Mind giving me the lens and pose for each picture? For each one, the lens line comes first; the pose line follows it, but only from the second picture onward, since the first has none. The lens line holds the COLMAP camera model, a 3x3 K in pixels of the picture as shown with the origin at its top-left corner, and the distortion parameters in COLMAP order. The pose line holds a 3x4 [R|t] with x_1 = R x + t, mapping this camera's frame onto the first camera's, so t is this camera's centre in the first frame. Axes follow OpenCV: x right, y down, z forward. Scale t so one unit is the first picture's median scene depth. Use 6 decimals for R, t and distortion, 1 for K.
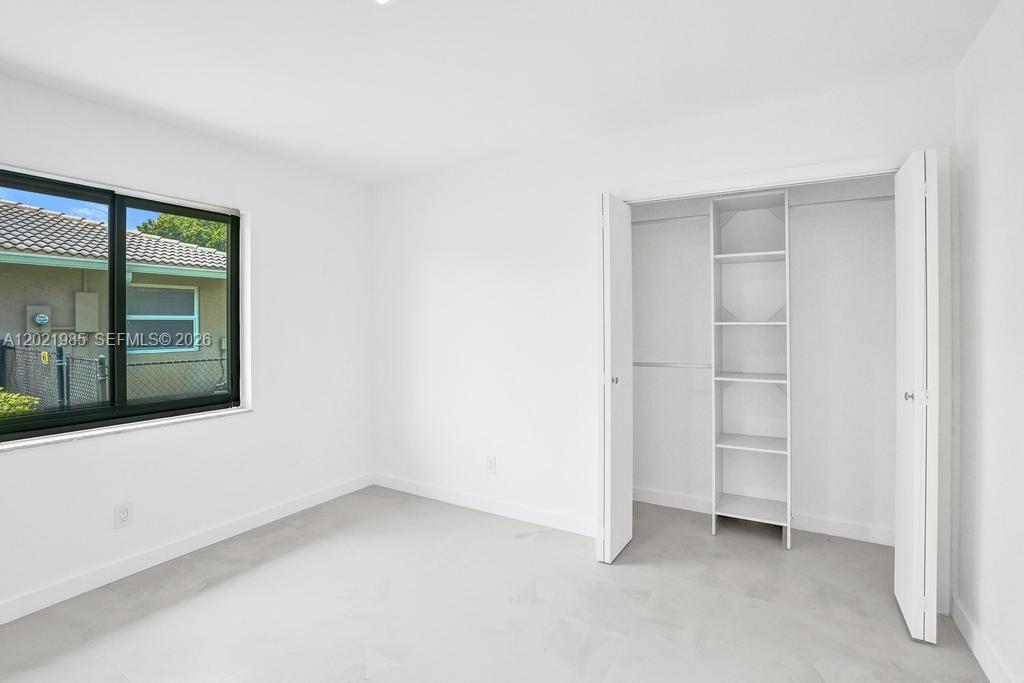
lens RADIAL K [[478.1, 0, 521.9], [0, 478.1, 327.3], [0, 0, 1]] dist [-0.037042, 0.000671]
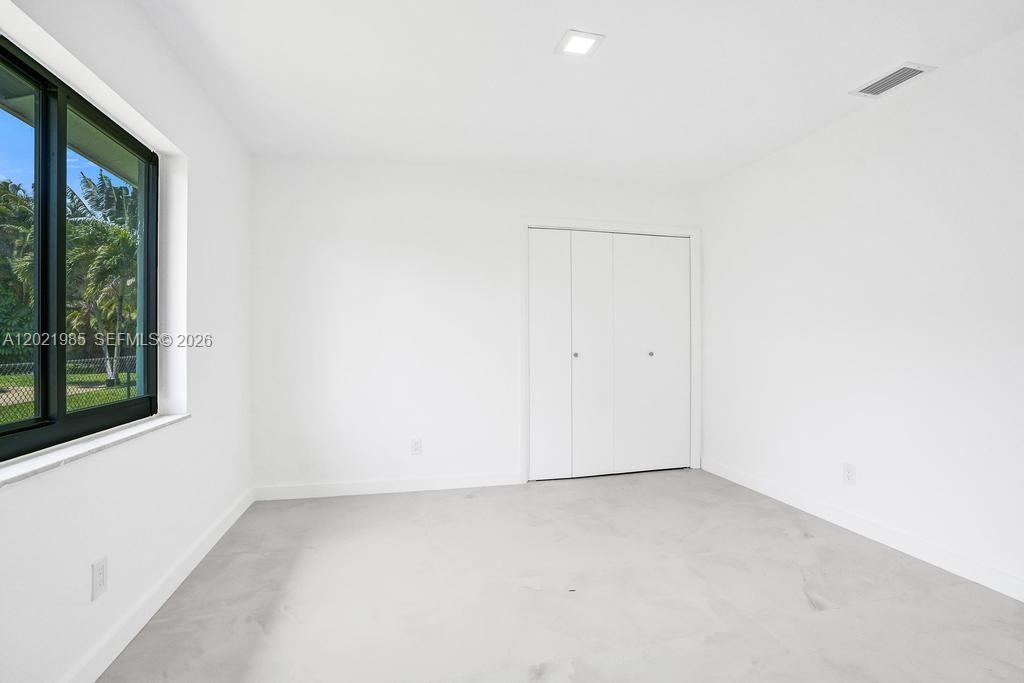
lens RADIAL K [[478.1, 0, 521.9], [0, 478.1, 327.3], [0, 0, 1]] dist [-0.037042, 0.000671]
pose [[0.698548, 0.018747, 0.715317, -0.767079], [-0.002580, 0.999716, -0.023681, 0.050314], [-0.715558, 0.014696, 0.698398, 0.083536]]
